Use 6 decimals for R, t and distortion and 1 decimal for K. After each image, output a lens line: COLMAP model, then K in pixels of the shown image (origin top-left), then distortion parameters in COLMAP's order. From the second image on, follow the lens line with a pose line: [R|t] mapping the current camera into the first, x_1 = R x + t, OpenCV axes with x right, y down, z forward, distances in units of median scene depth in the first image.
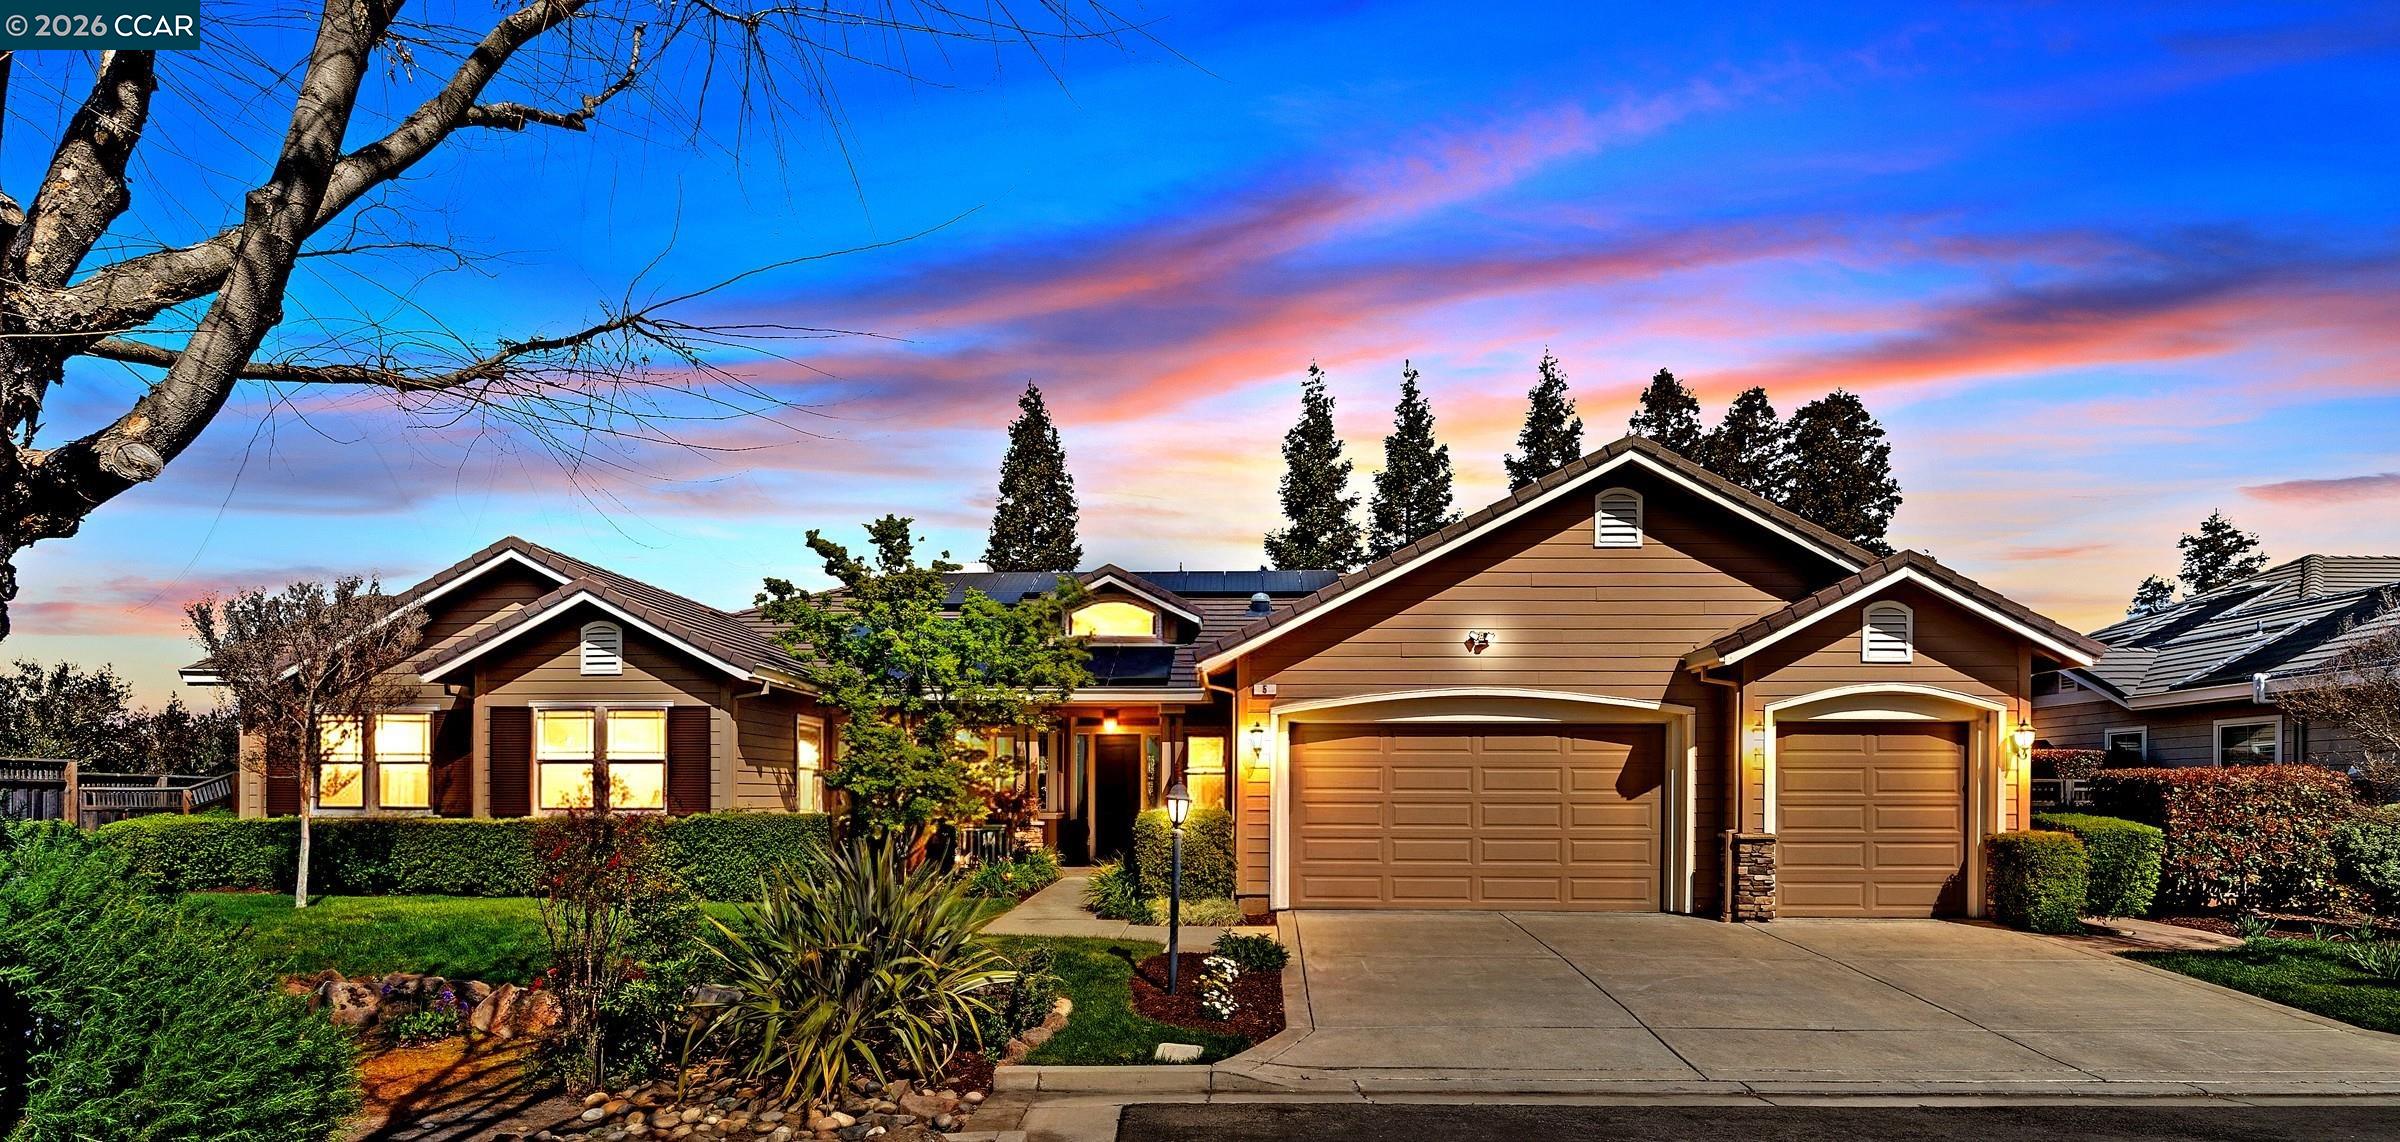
lens RADIAL K [[1072.9, 0, 1206.8], [0, 1072.9, 803.7], [0, 0, 1]] dist [-0.003191, -0.000246]
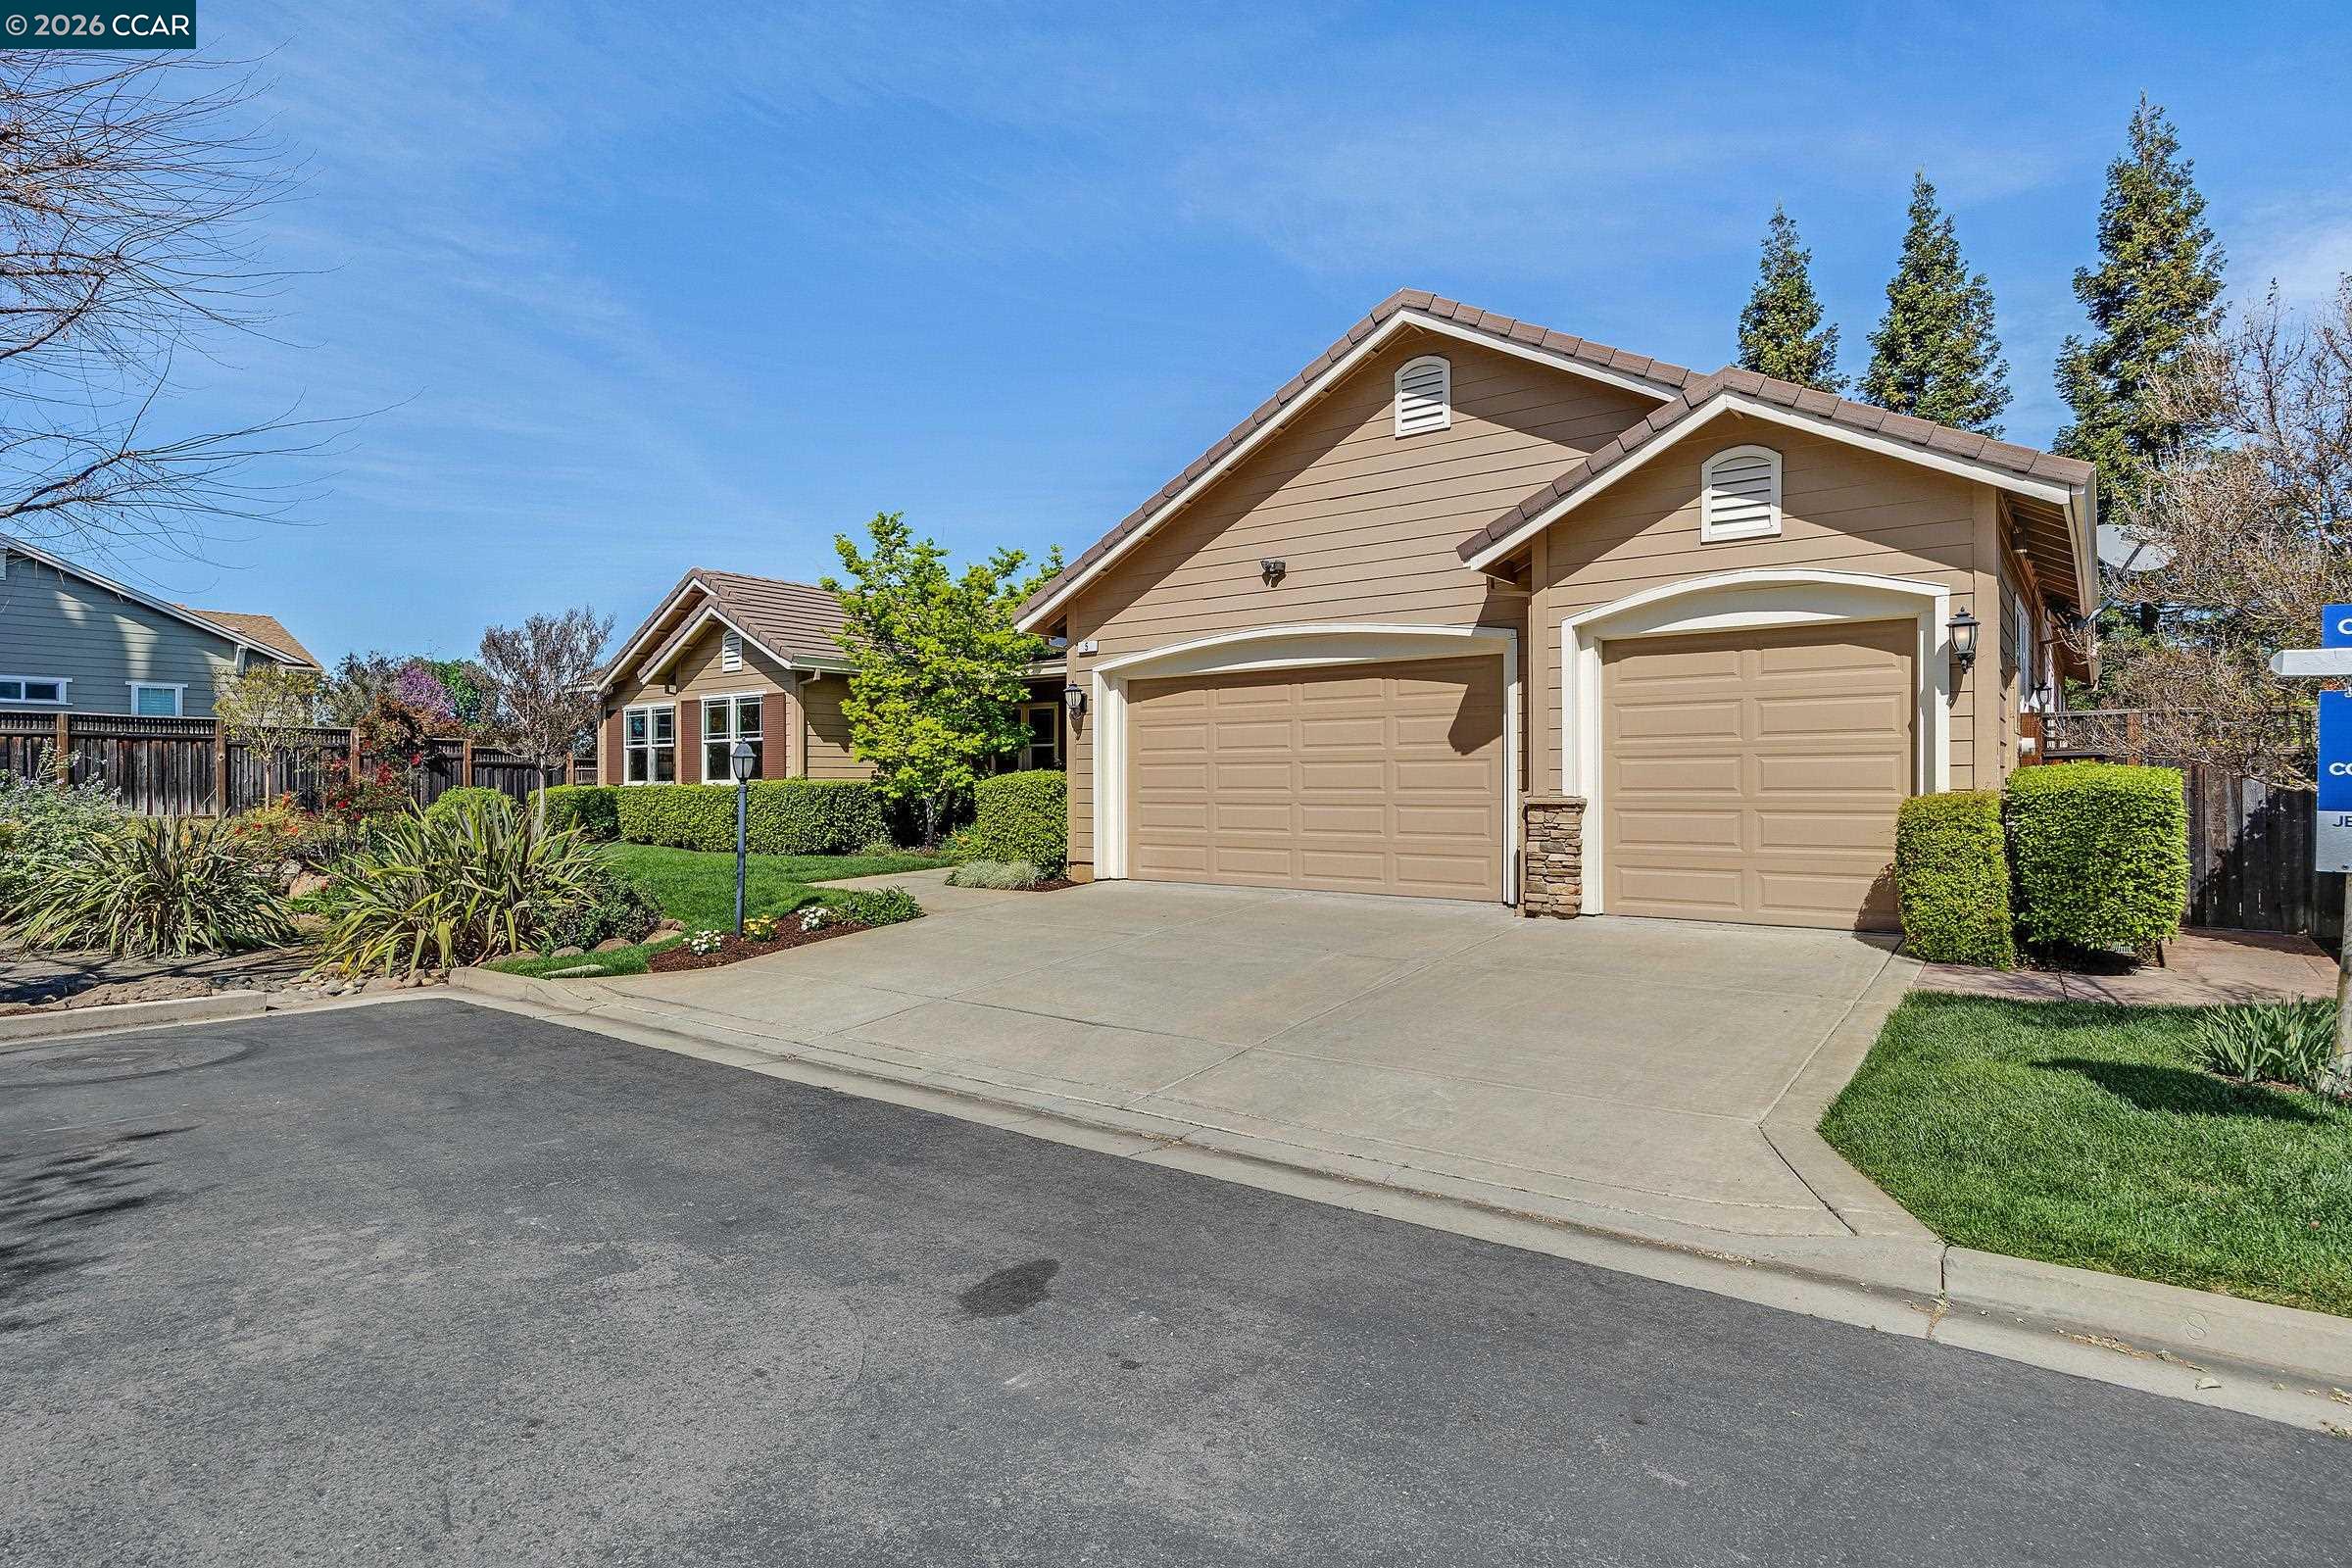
lens RADIAL K [[1193.3, 0, 1176.0], [0, 1193.3, 784.0], [0, 0, 1]] dist [0.003415, 0.000338]
pose [[0.816564, -0.004042, -0.577241, 0.728156], [-0.003808, 0.999916, -0.012388, 0.028546], [0.577242, 0.012314, 0.816480, 0.184007]]
